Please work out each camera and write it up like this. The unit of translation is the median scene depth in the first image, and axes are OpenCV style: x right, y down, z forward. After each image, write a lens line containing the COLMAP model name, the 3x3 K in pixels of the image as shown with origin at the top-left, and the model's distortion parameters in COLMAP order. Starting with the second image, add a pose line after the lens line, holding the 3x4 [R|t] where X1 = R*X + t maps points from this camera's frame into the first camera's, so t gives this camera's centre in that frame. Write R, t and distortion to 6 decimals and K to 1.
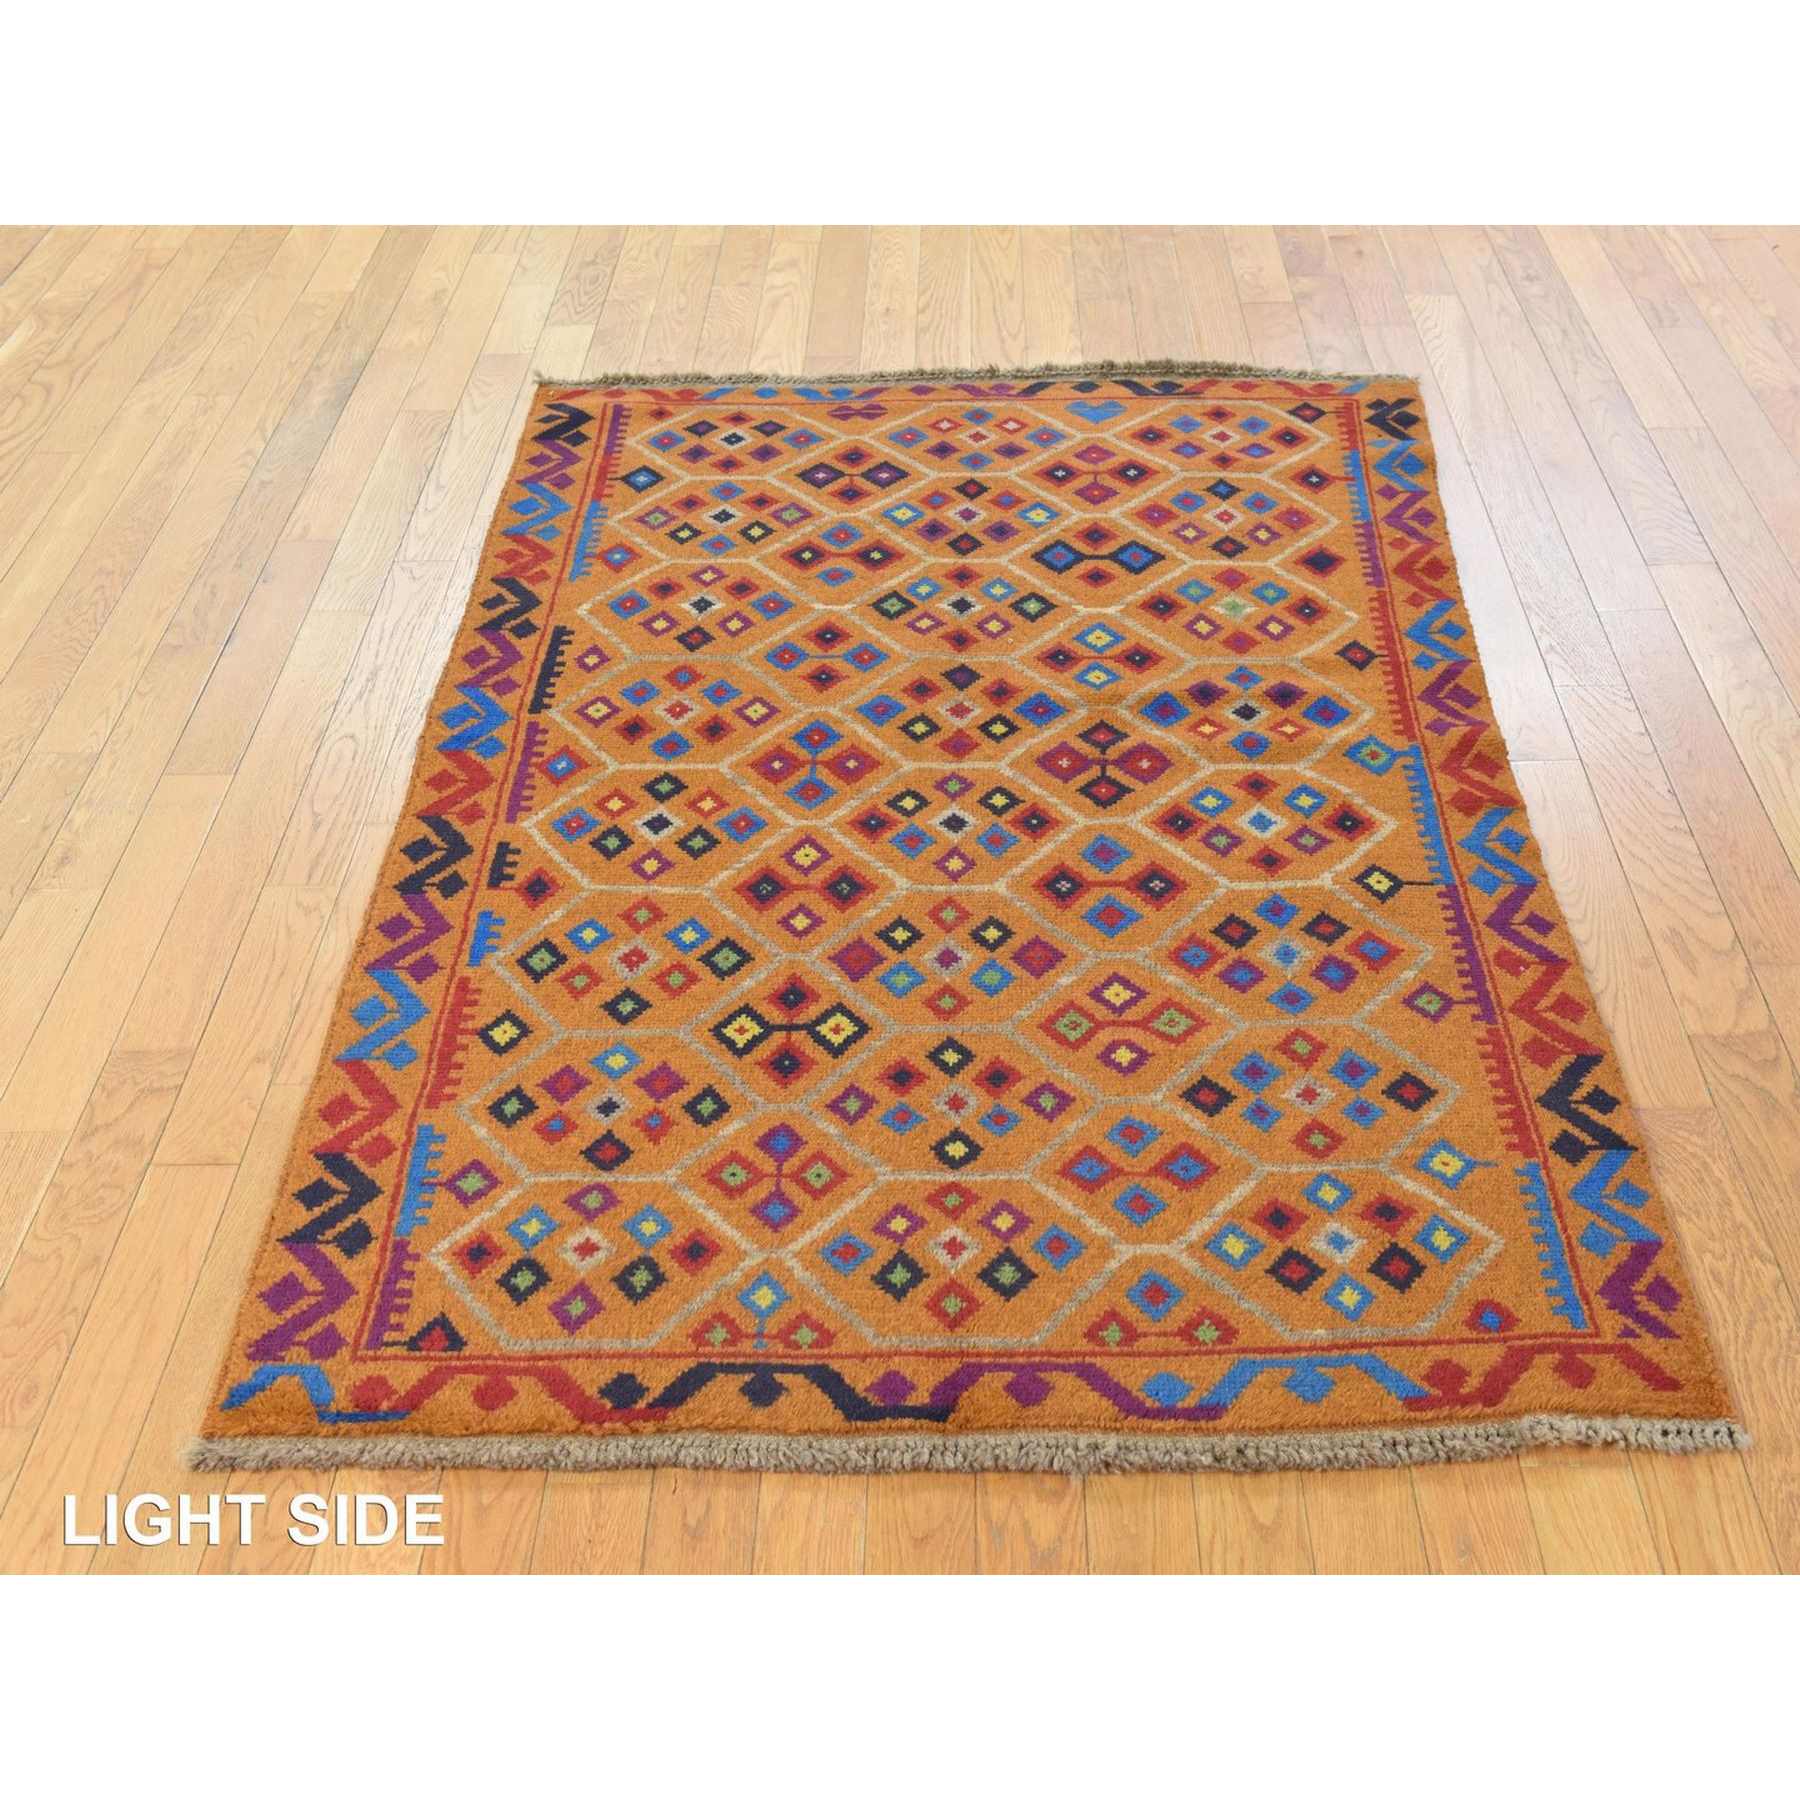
lens RADIAL K [[2244.1, 0, 900.0], [0, 2244.1, 900.0], [0, 0, 1]] dist [0.027950, 0.033261]
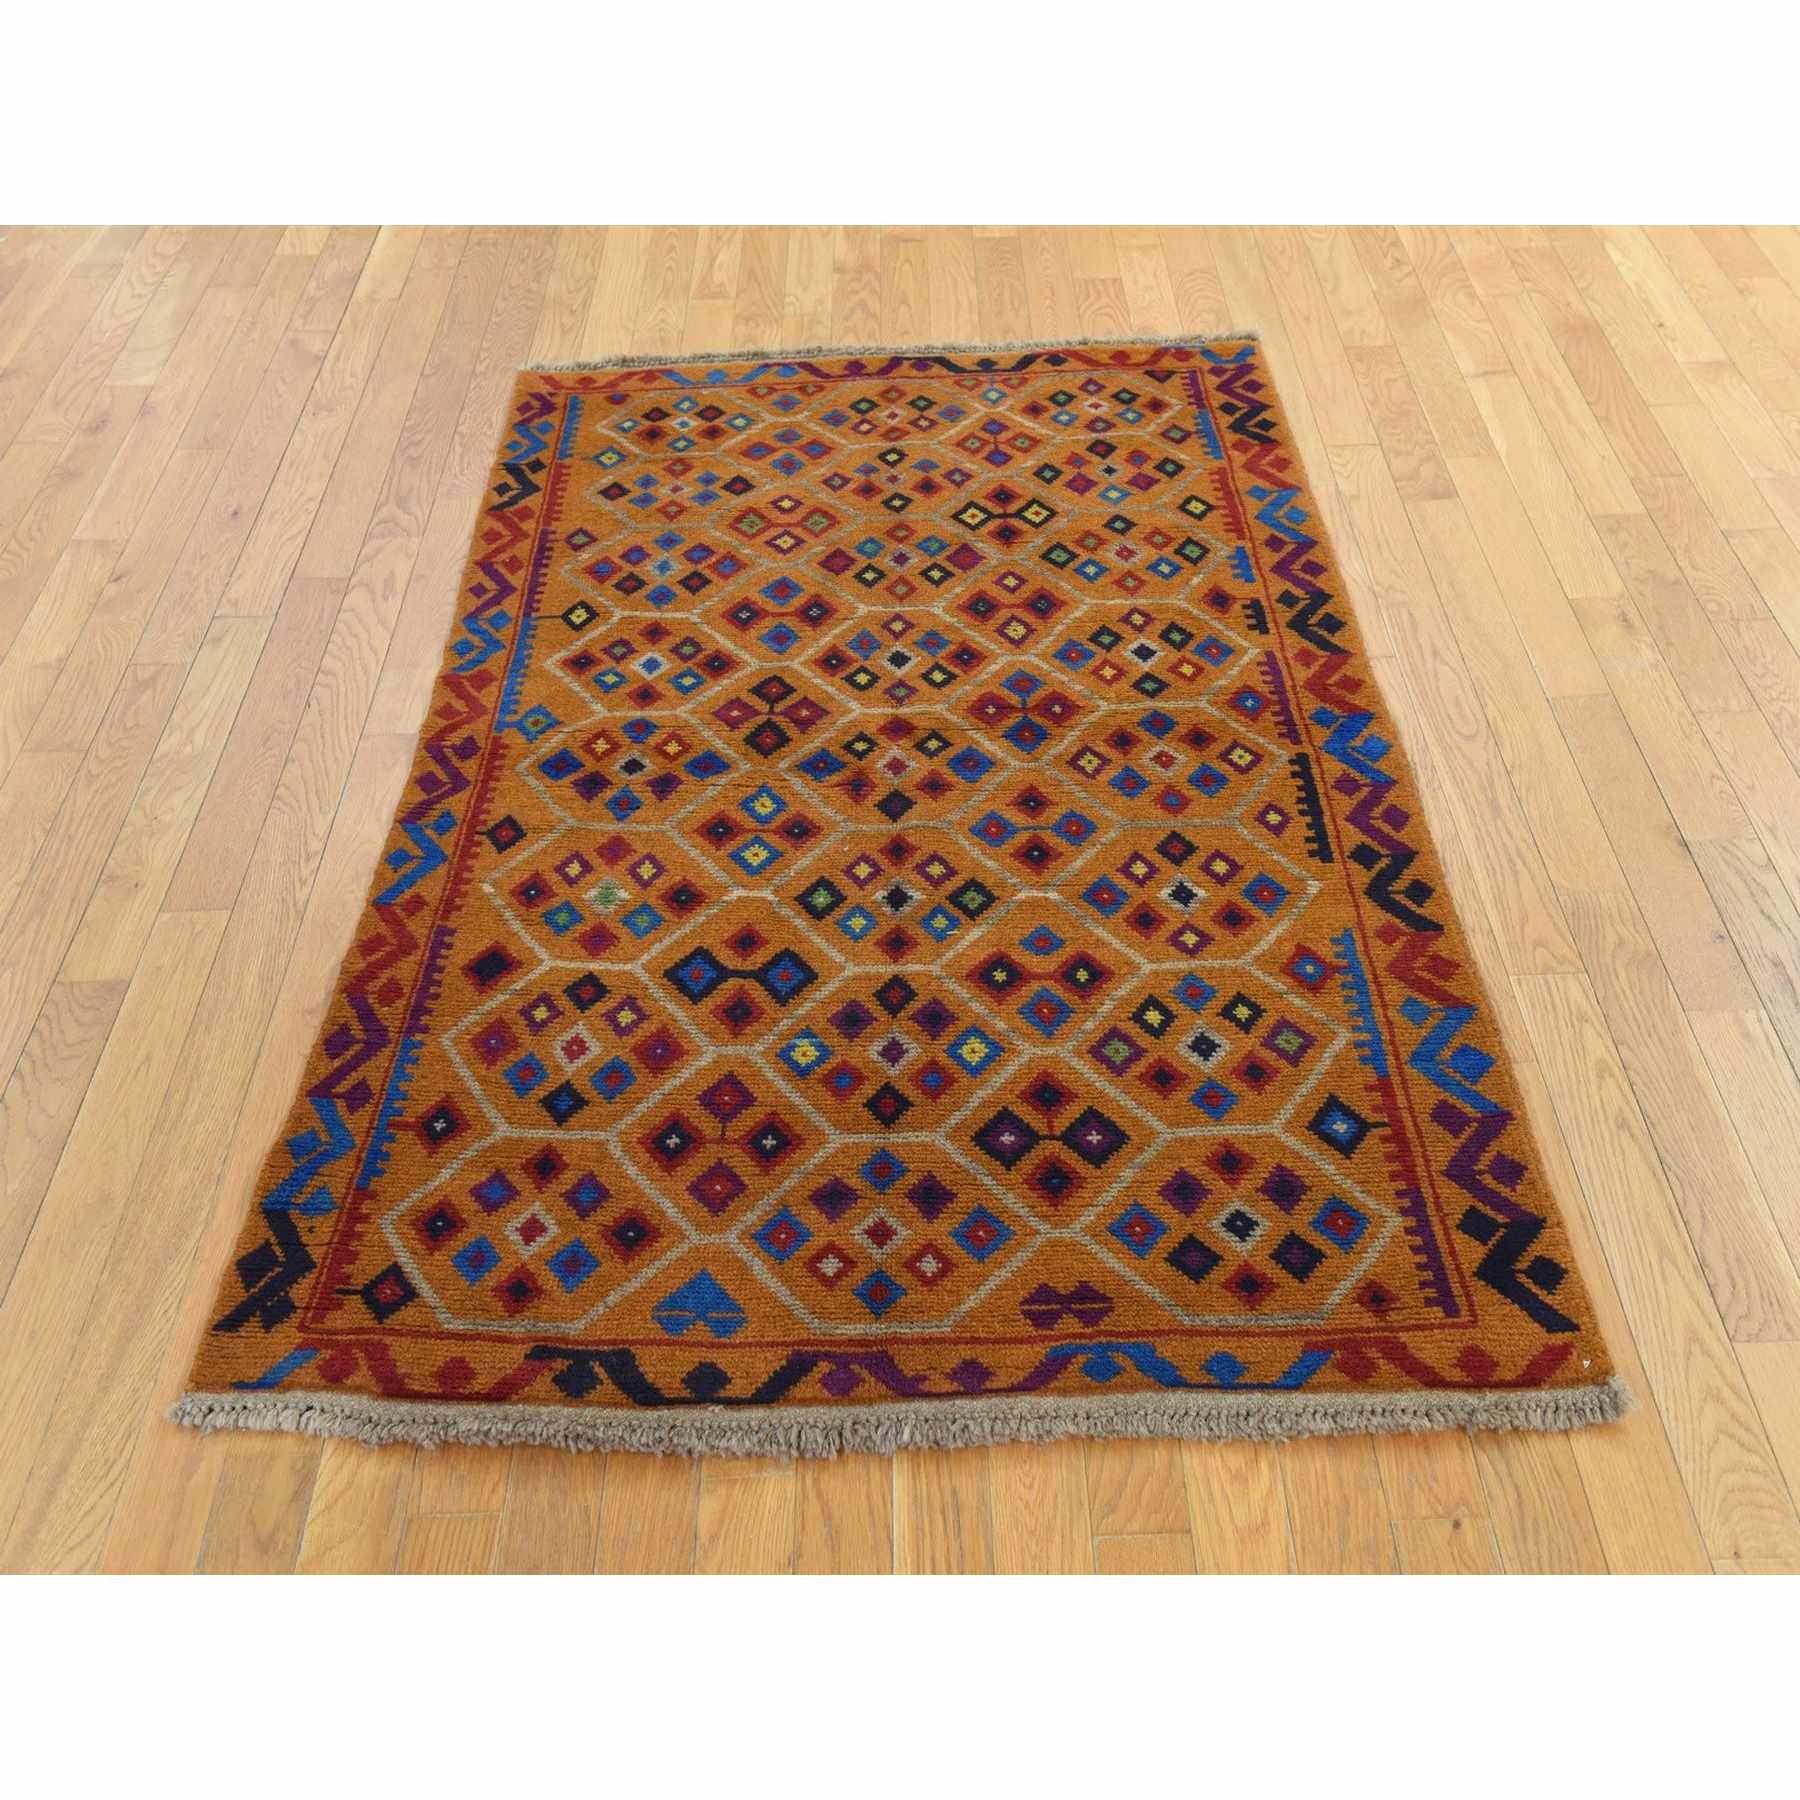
lens RADIAL K [[2244.1, 0, 900.0], [0, 2244.1, 900.0], [0, 0, 1]] dist [0.027950, 0.033261]
pose [[-0.996829, 0.077053, 0.019892, 0.009333], [0.037510, 0.234485, 0.971396, -1.173291], [0.070185, 0.969061, -0.236632, 1.394755]]
